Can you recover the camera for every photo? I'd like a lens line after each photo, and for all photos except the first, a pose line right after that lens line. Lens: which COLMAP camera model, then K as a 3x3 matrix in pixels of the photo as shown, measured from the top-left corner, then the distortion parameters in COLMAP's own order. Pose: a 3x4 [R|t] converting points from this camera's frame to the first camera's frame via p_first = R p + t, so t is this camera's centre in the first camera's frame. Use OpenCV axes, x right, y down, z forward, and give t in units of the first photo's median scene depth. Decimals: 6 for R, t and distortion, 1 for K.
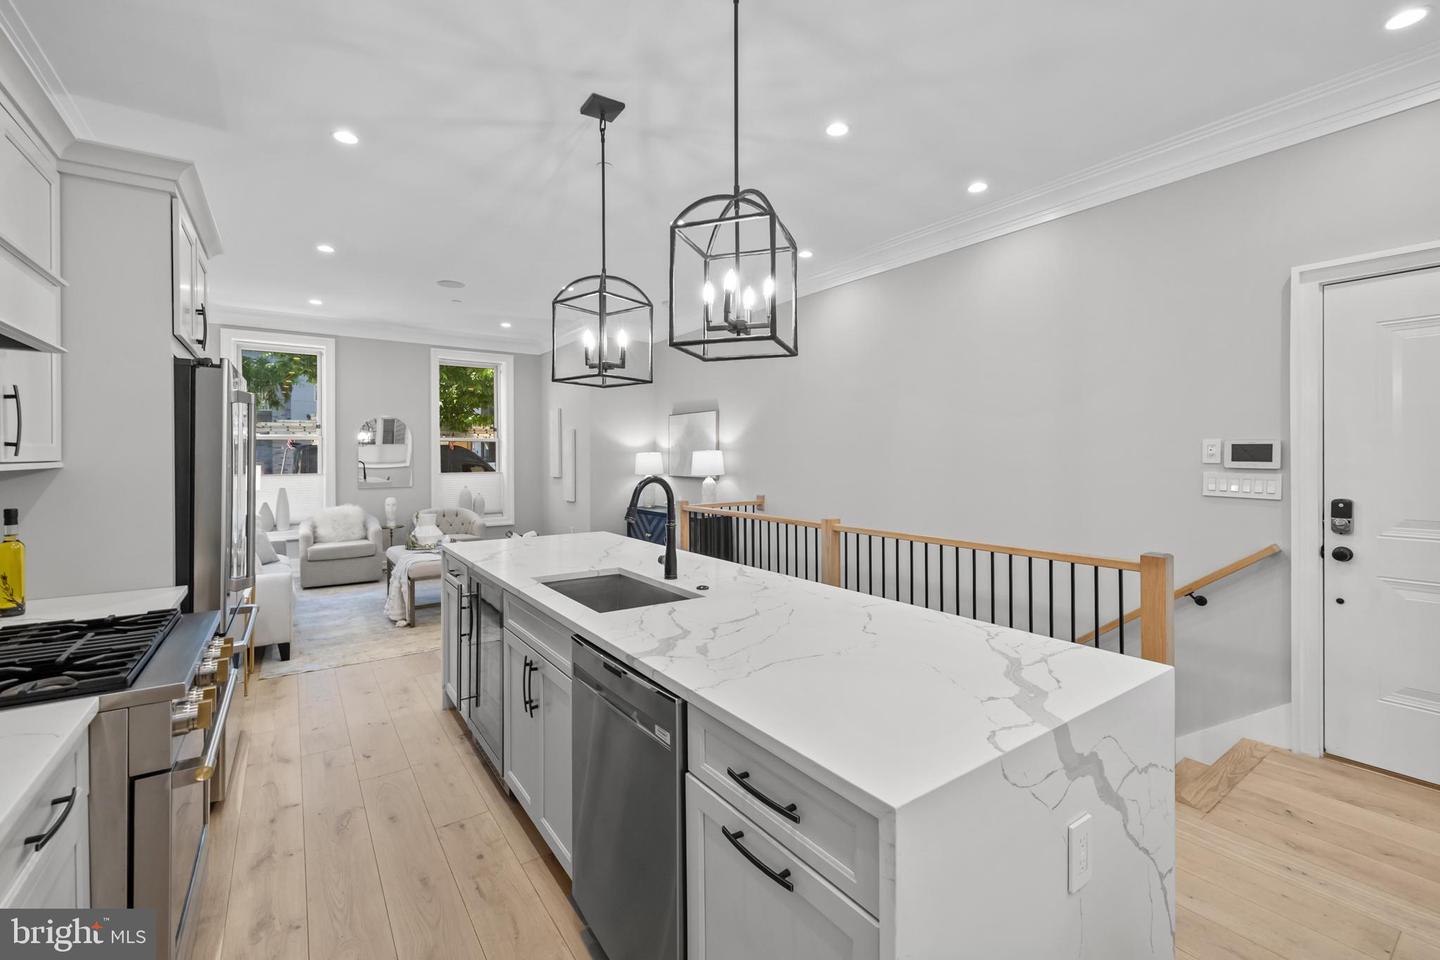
lens RADIAL K [[609.0, 0, 720.1], [0, 609.0, 458.7], [0, 0, 1]] dist [0.002174, 0.000332]
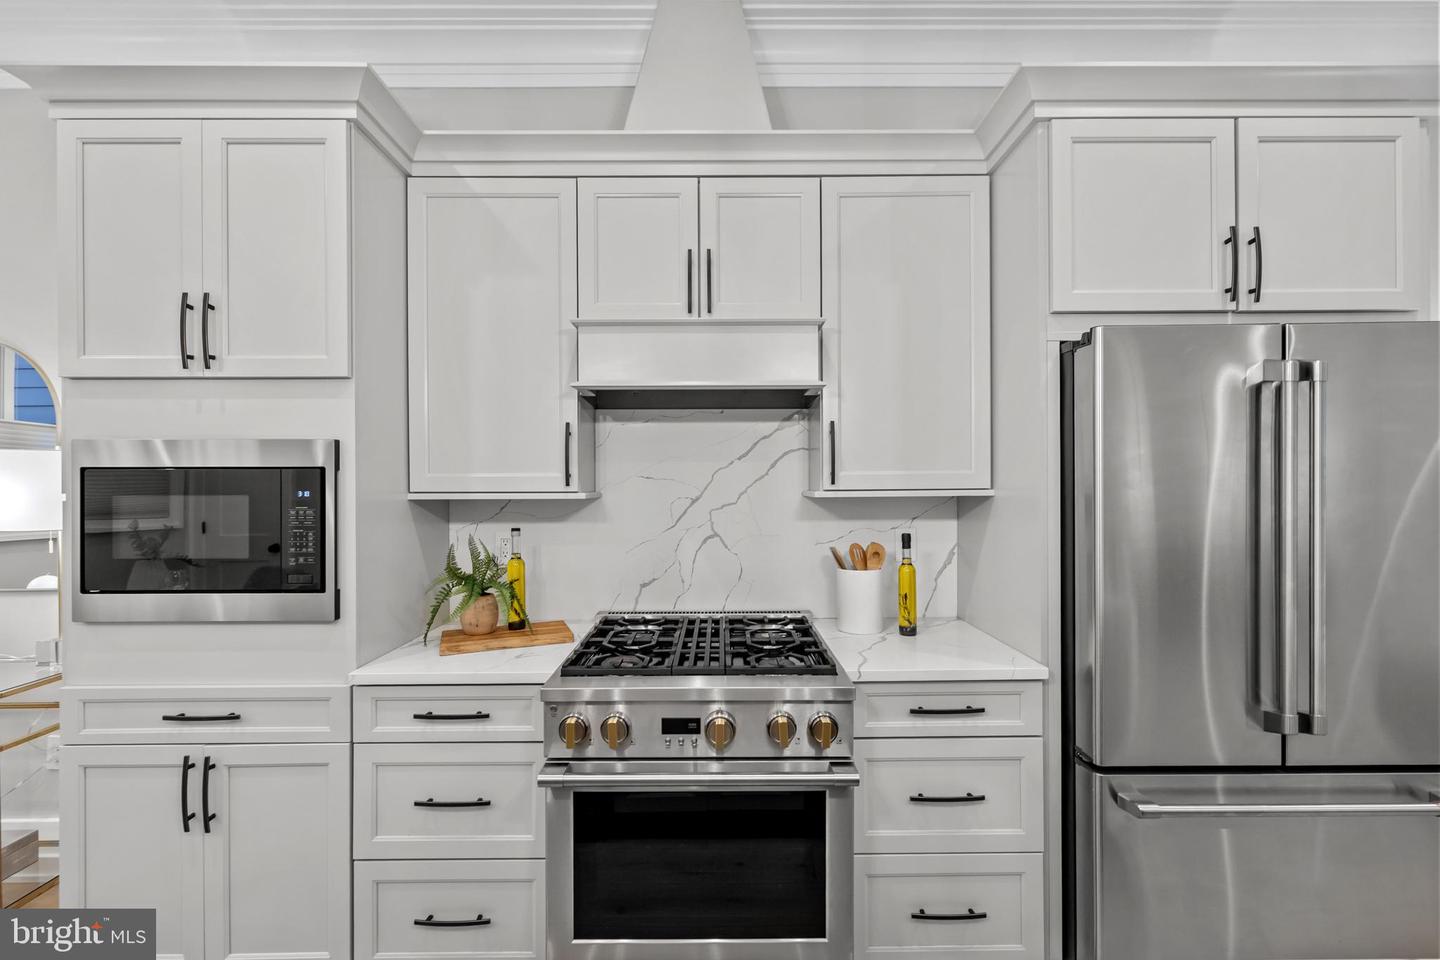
lens RADIAL K [[627.4, 0, 720.0], [0, 627.4, 485.0], [0, 0, 1]] dist [0.002423, 0.000363]
pose [[-0.569768, 0.007865, -0.821768, -0.052681], [0.003006, 0.999967, 0.007487, -0.007152], [0.821800, 0.001796, -0.569773, 0.861661]]
